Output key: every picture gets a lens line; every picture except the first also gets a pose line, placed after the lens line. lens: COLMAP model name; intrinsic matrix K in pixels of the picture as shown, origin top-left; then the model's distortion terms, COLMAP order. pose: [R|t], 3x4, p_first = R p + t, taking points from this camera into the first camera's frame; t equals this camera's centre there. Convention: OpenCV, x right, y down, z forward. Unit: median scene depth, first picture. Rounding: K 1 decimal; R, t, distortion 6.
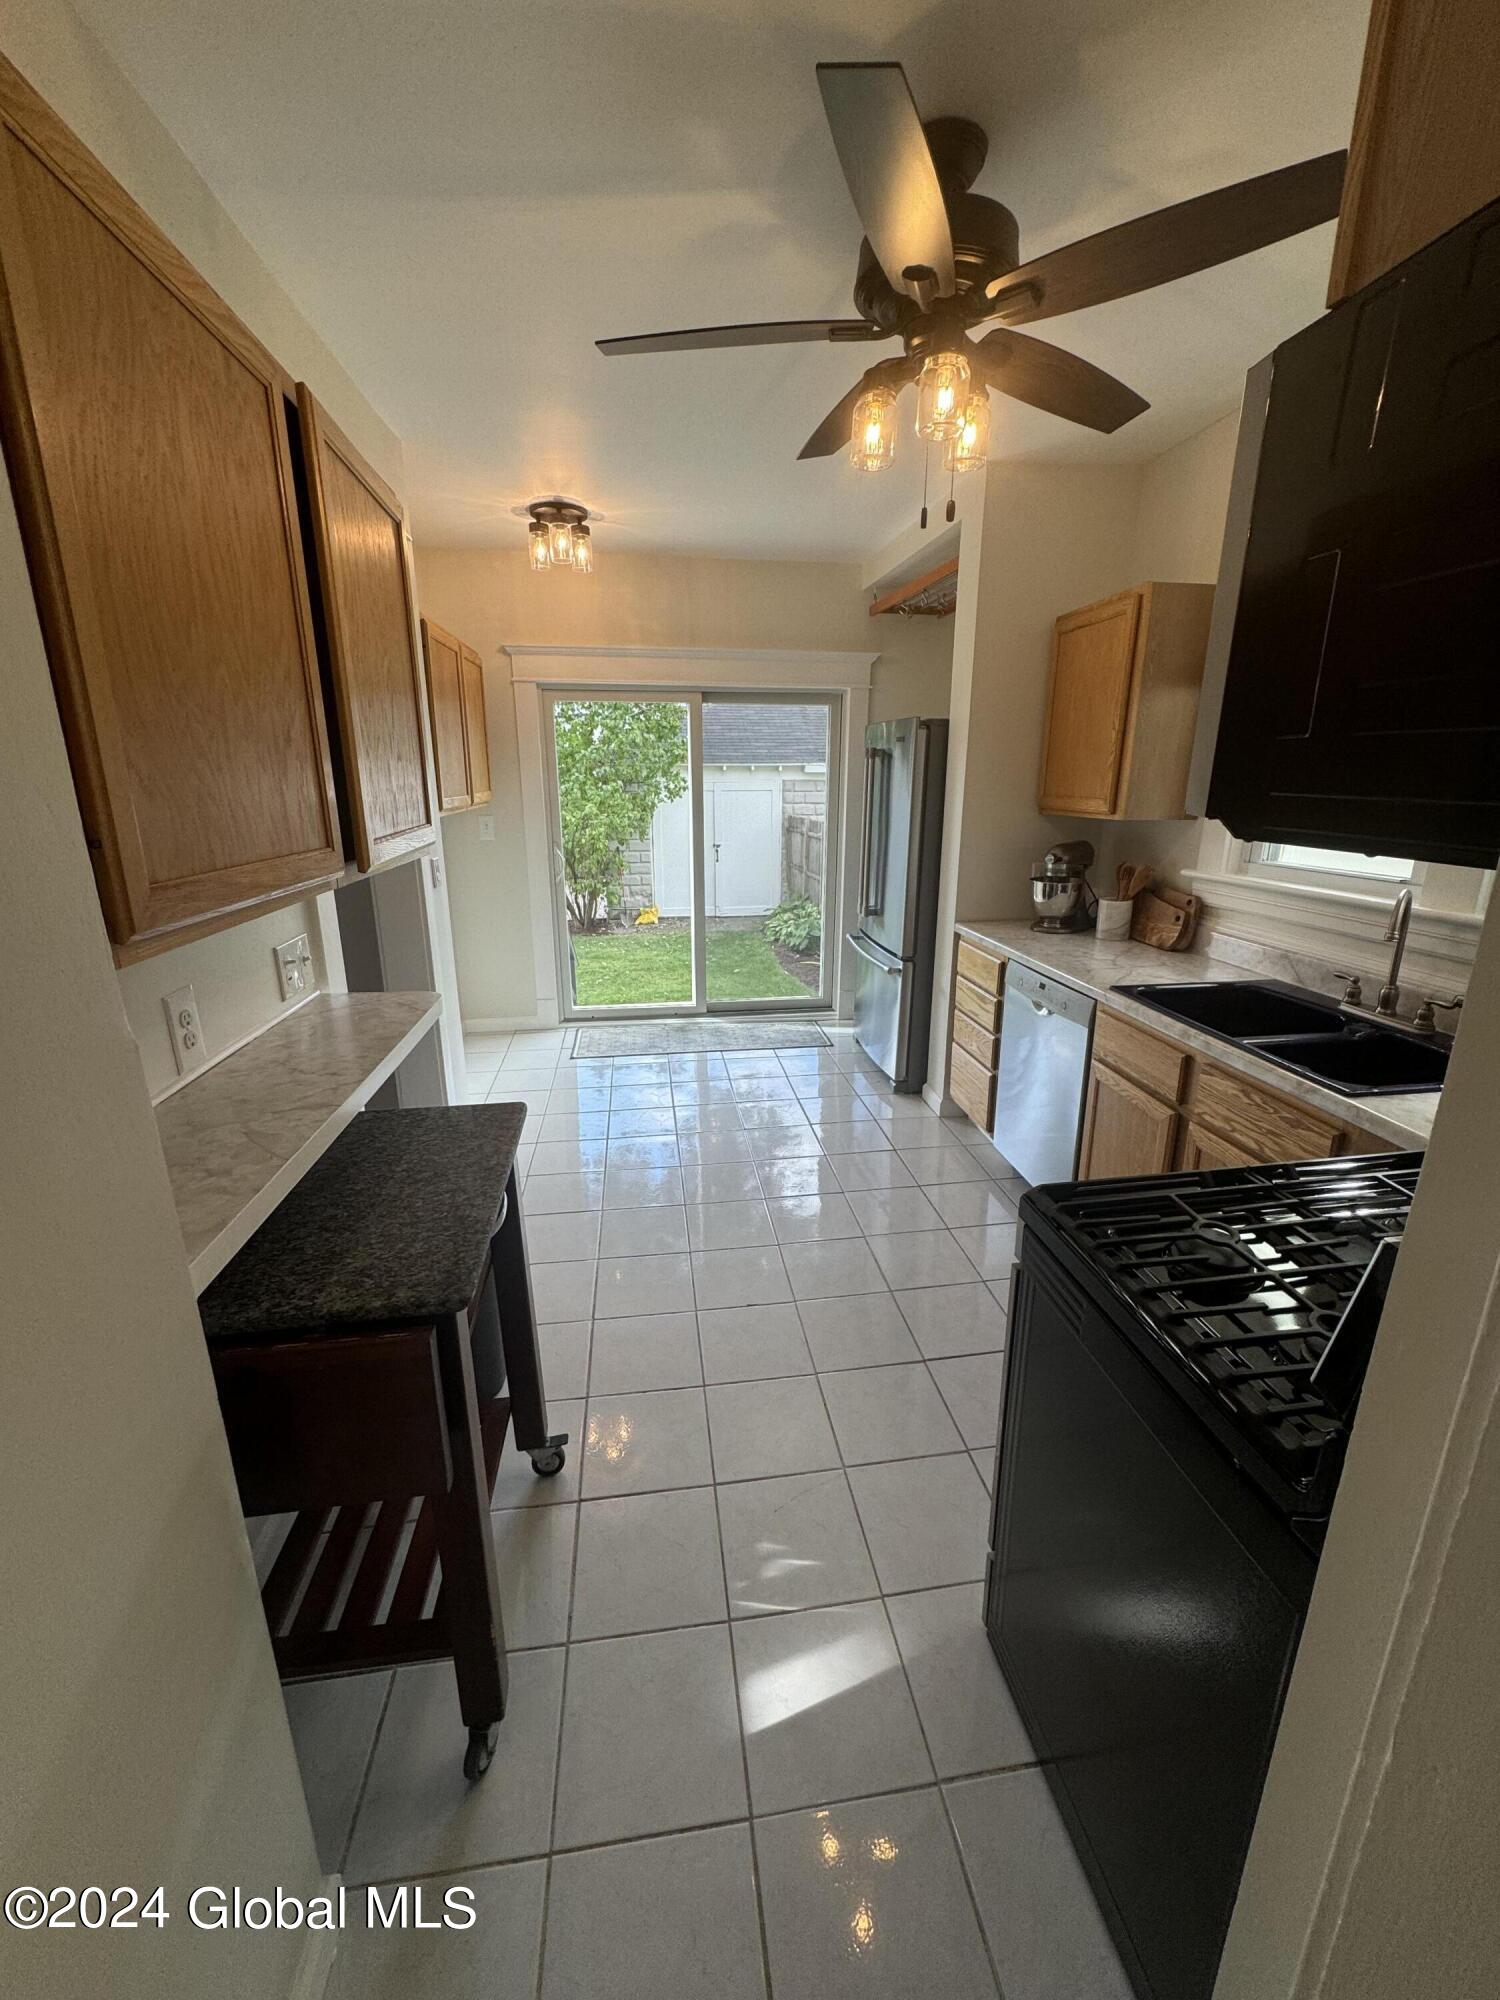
lens RADIAL K [[795.8, 0, 753.3], [0, 795.8, 997.1], [0, 0, 1]] dist [-0.002492, 0.000551]
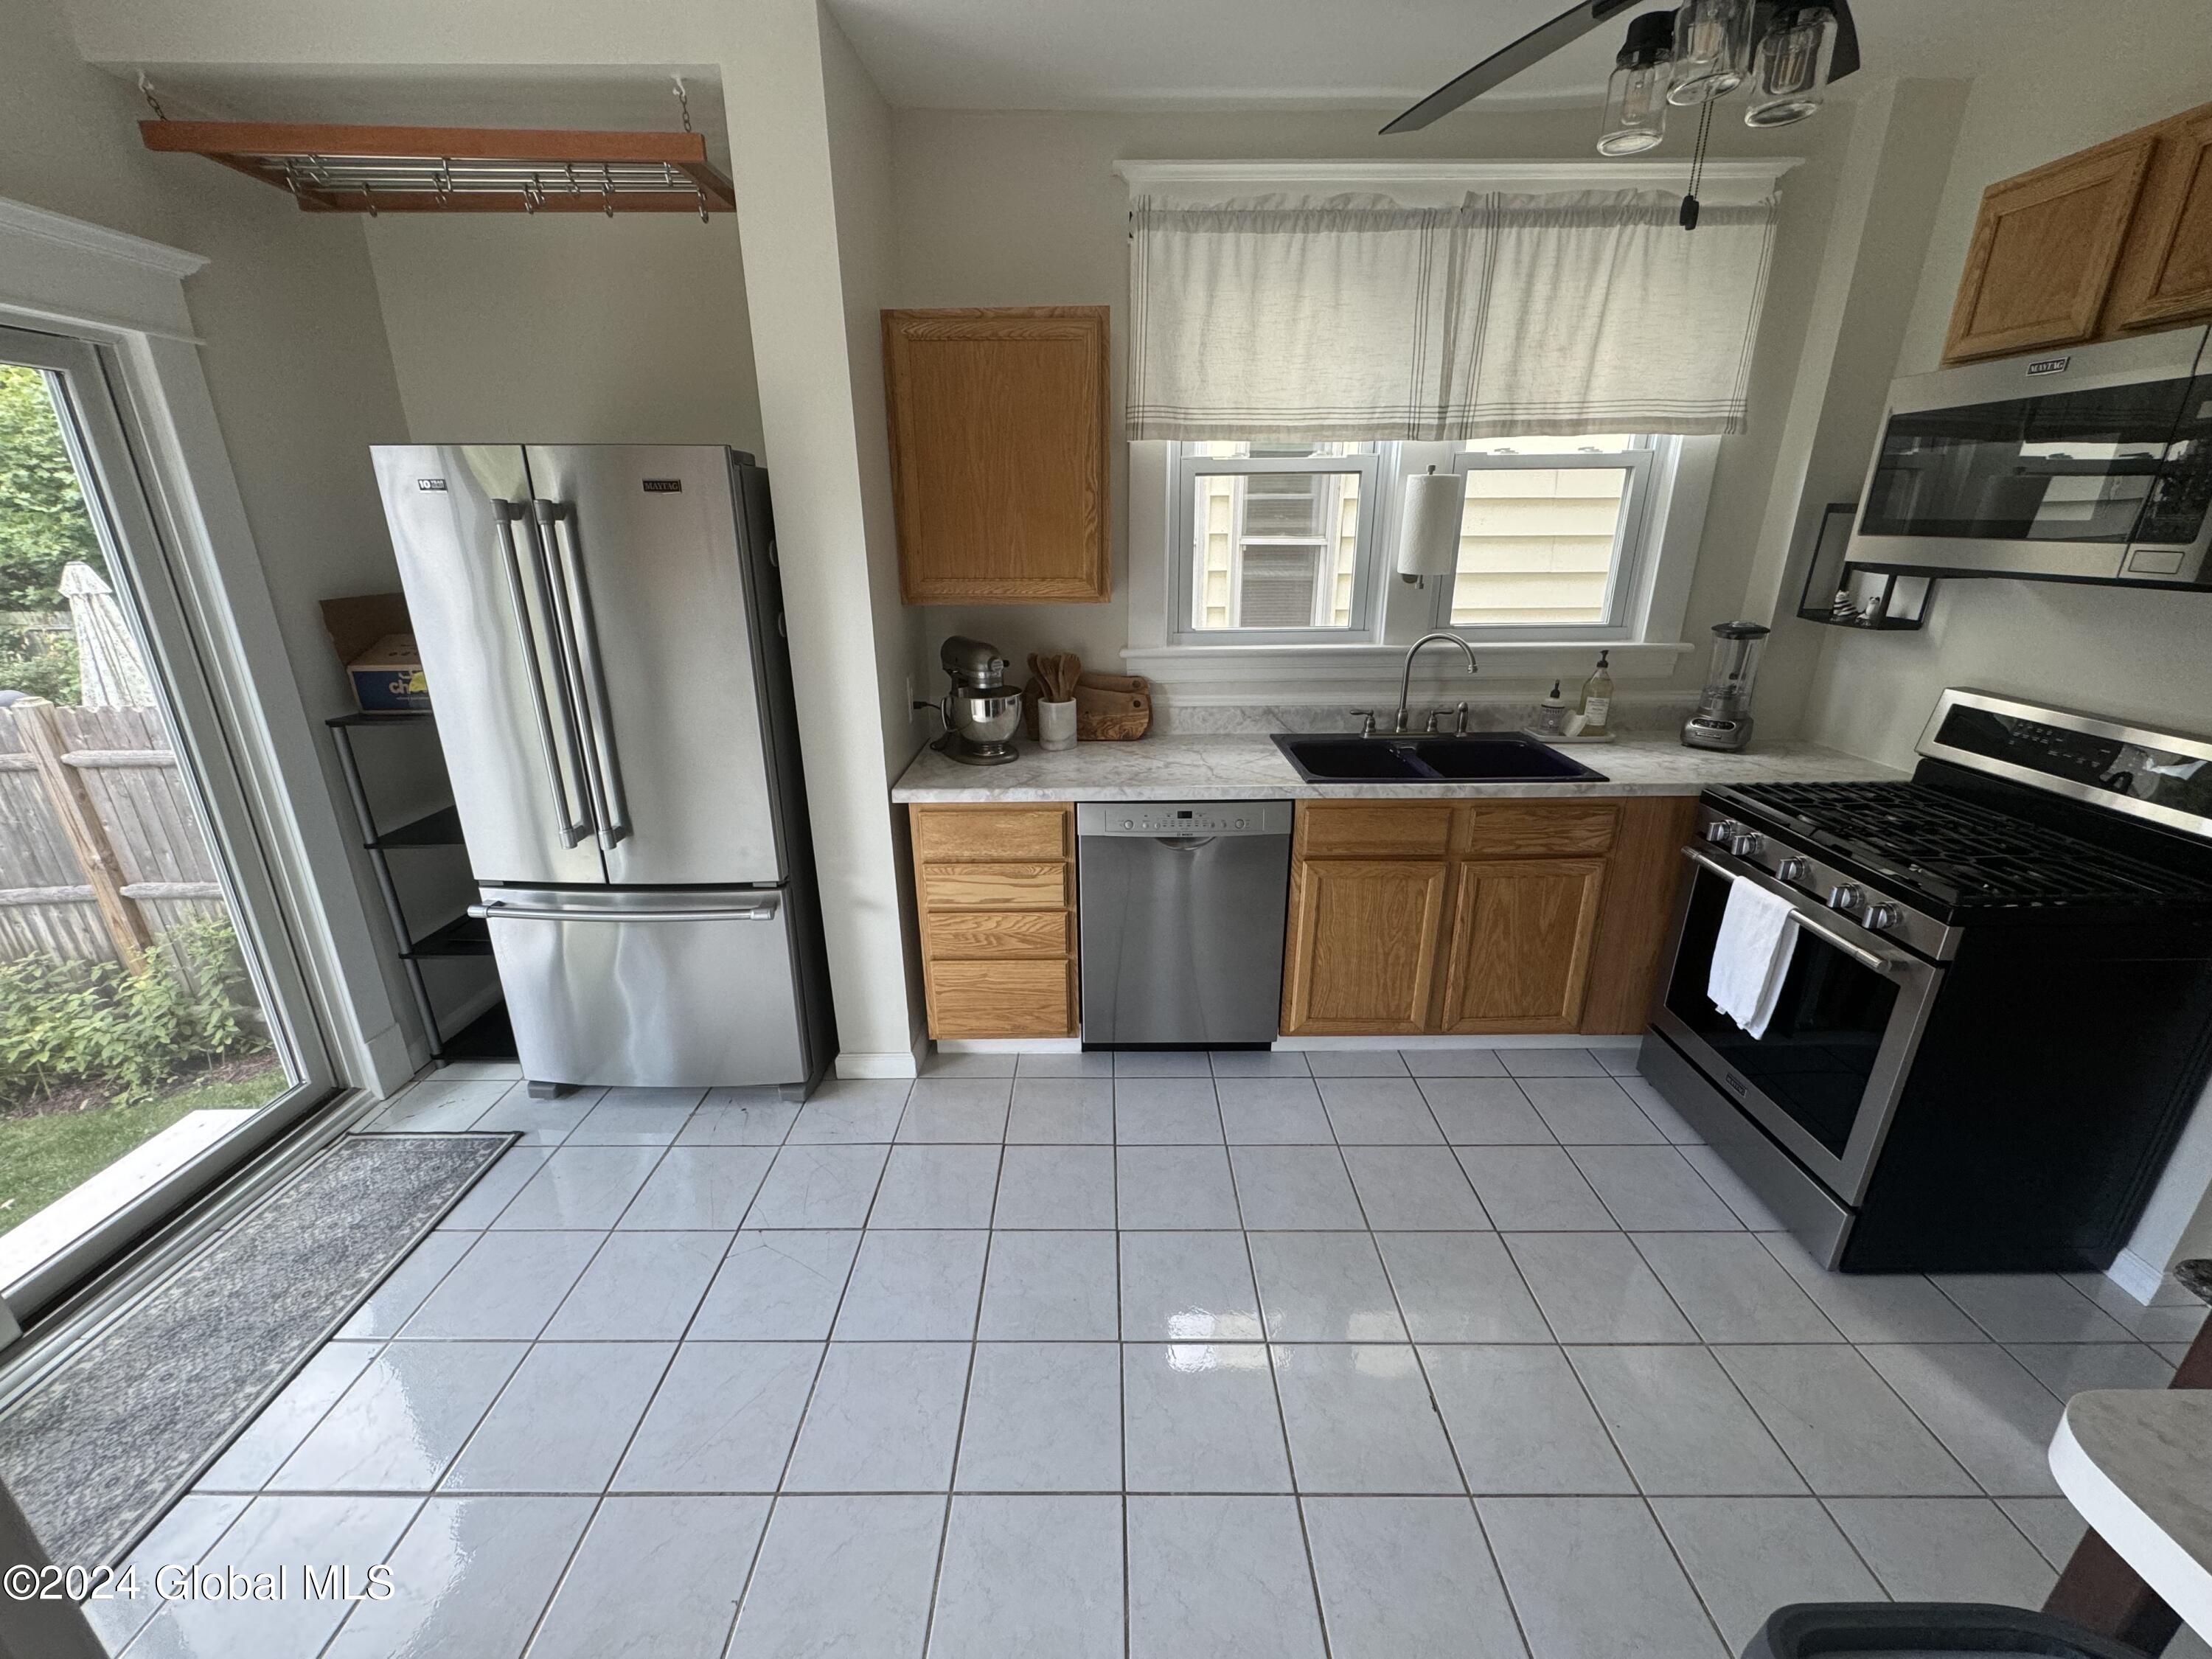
lens RADIAL K [[880.1, 0, 1104.8], [0, 880.1, 825.1], [0, 0, 1]] dist [-0.002492, 0.000551]
pose [[0.145320, -0.327922, 0.933461, -0.459377], [0.272123, 0.920336, 0.280948, -0.259525], [-0.951226, 0.213188, 0.222978, 0.818650]]
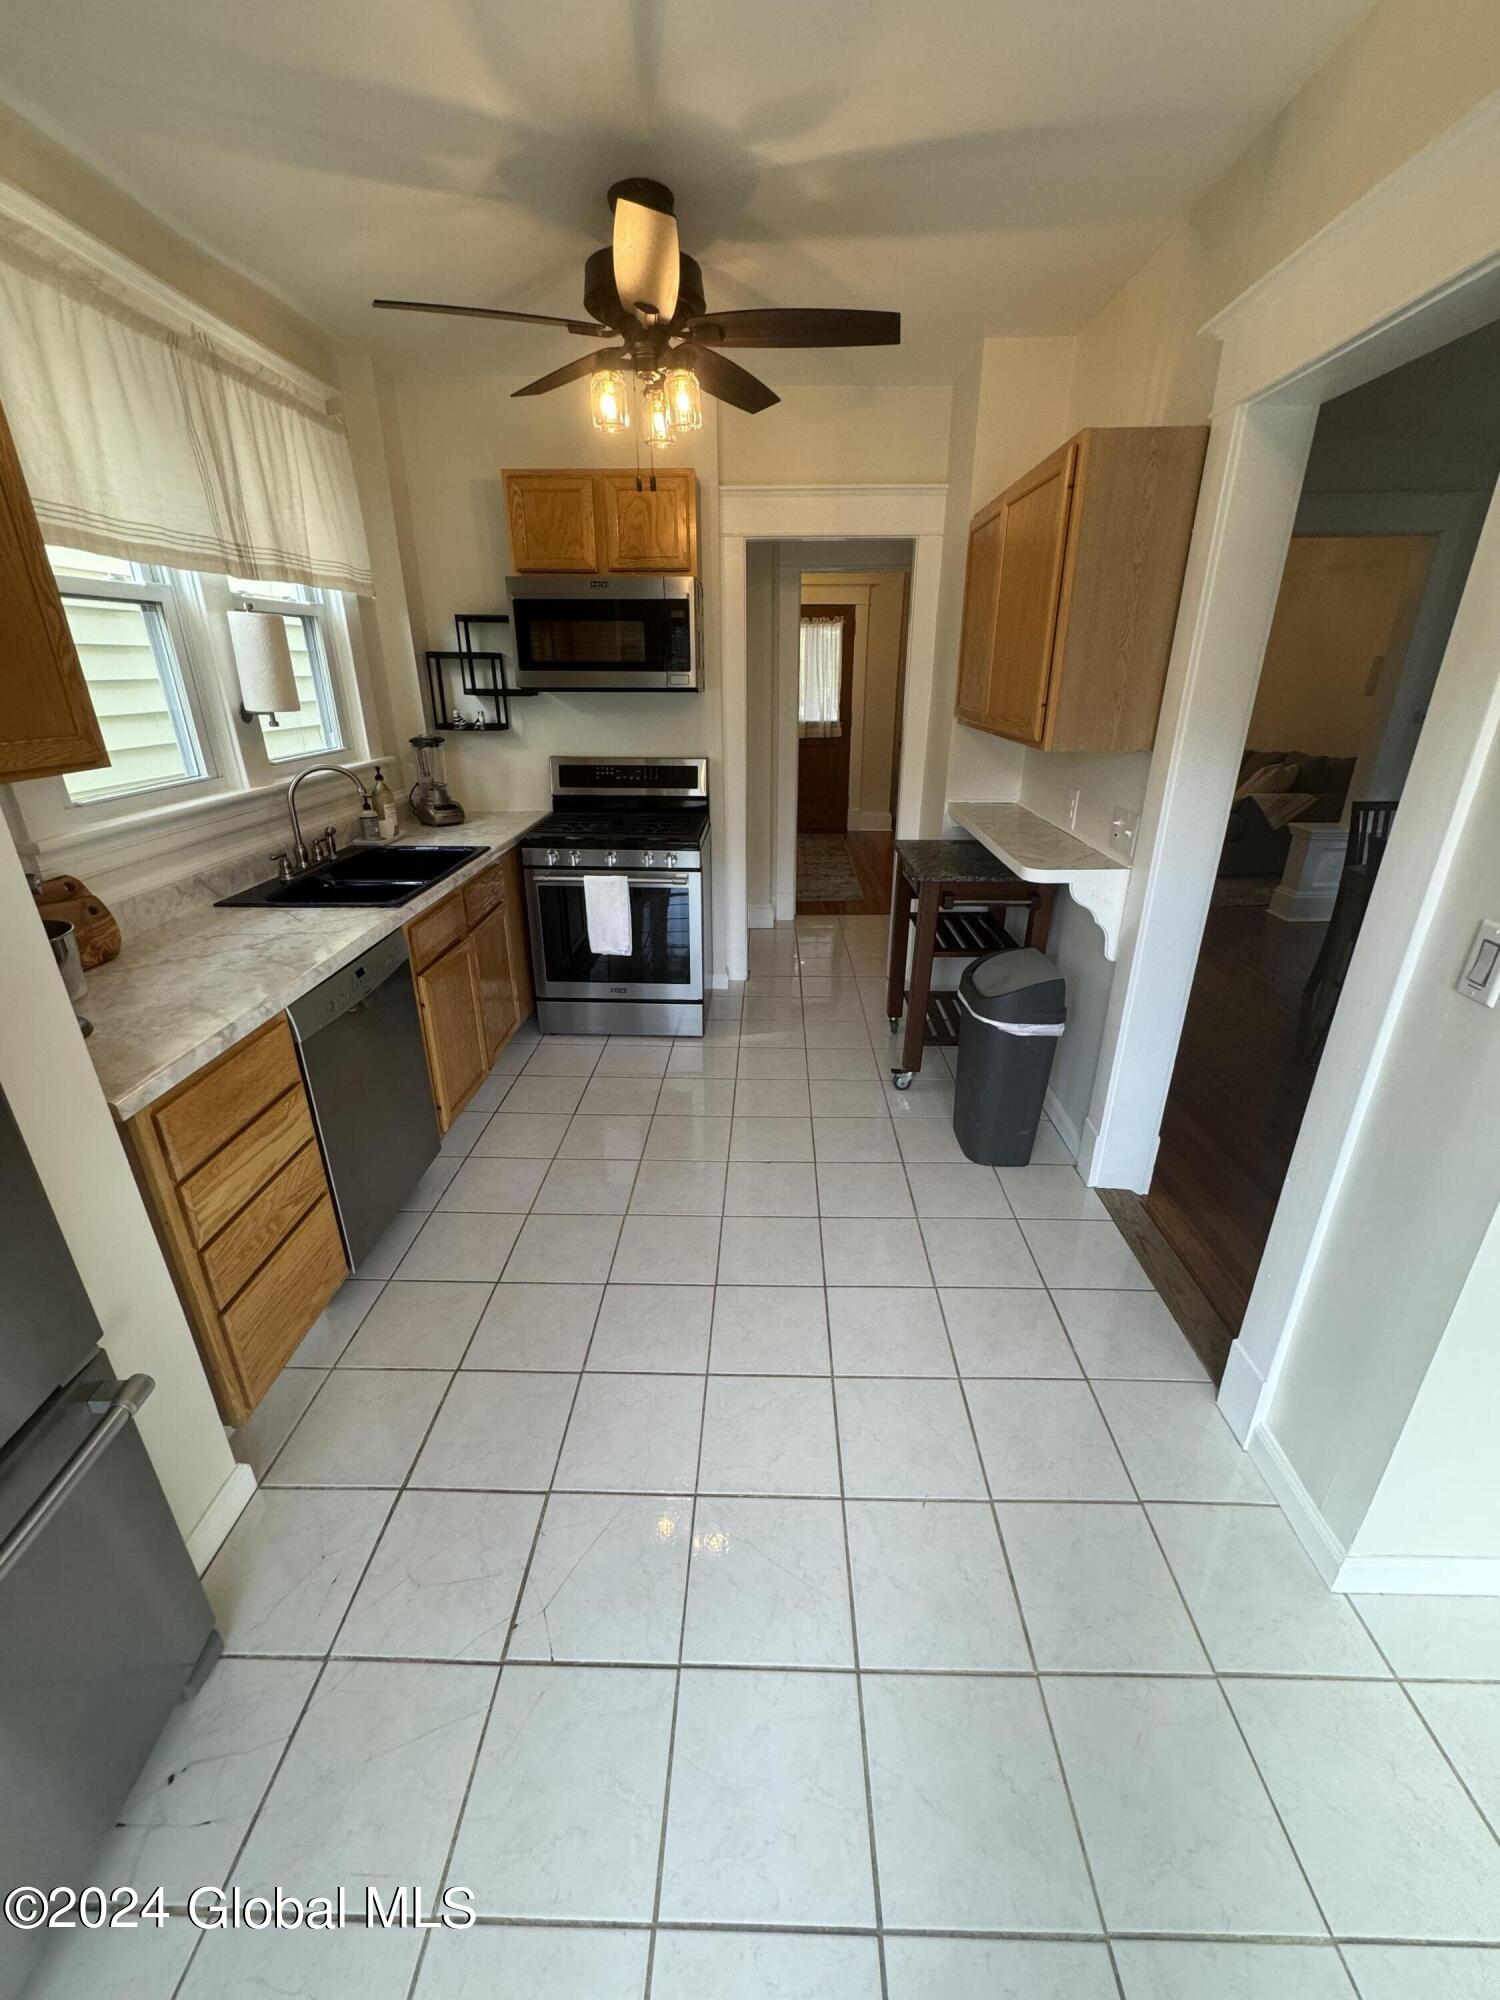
lens RADIAL K [[795.8, 0, 753.3], [0, 795.8, 997.1], [0, 0, 1]] dist [-0.002492, 0.000551]
pose [[-0.985282, -0.069596, 0.156126, -0.126660], [0.041678, 0.787985, 0.614283, -0.421260], [-0.165776, 0.611749, -0.773487, 1.439020]]
